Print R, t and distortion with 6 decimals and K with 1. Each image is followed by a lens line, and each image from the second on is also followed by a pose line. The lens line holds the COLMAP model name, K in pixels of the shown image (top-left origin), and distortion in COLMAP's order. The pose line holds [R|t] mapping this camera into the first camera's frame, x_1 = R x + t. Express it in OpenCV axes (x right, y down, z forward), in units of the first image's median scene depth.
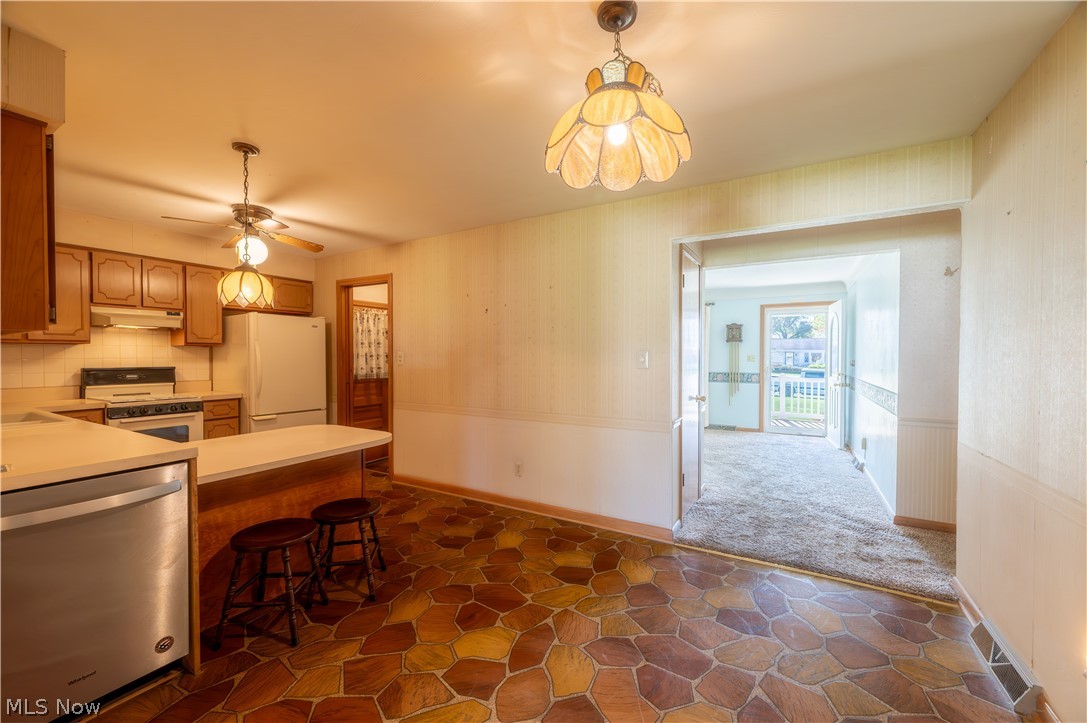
lens RADIAL K [[429.1, 0, 544.9], [0, 429.1, 361.9], [0, 0, 1]] dist [-0.002287, -0.000434]
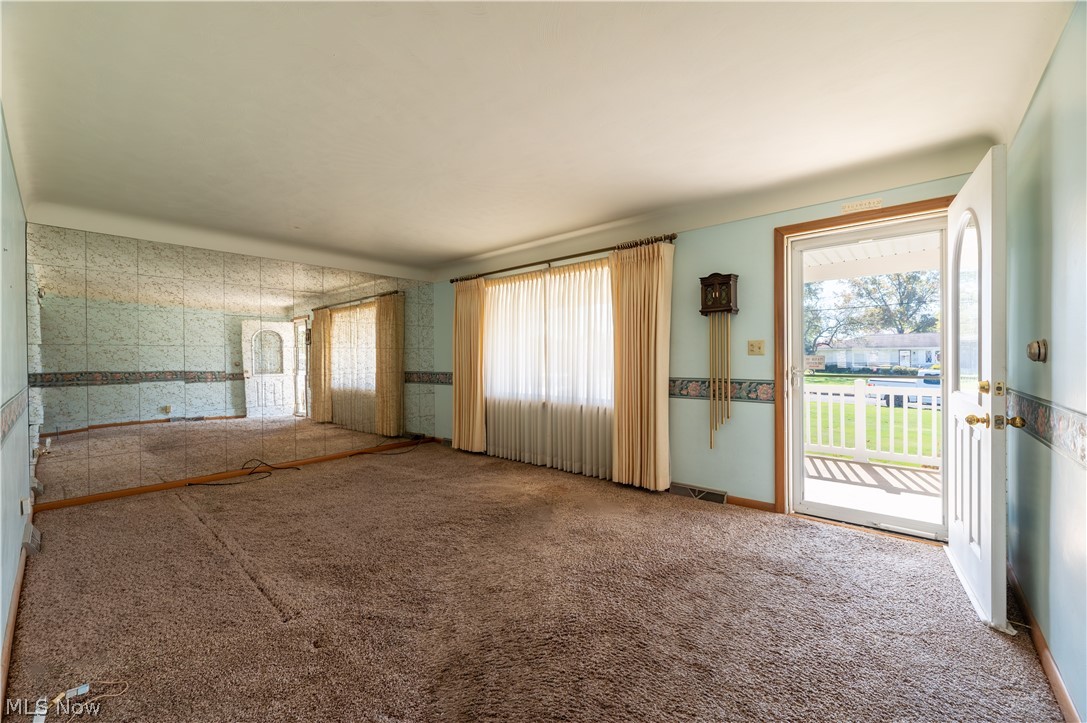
lens RADIAL K [[429.1, 0, 544.9], [0, 429.1, 361.9], [0, 0, 1]] dist [-0.002287, -0.000434]
pose [[0.982487, -0.007168, -0.186194, 0.349382], [0.005867, 0.999954, -0.007533, 0.008726], [0.186240, 0.006308, 0.982484, 0.515142]]
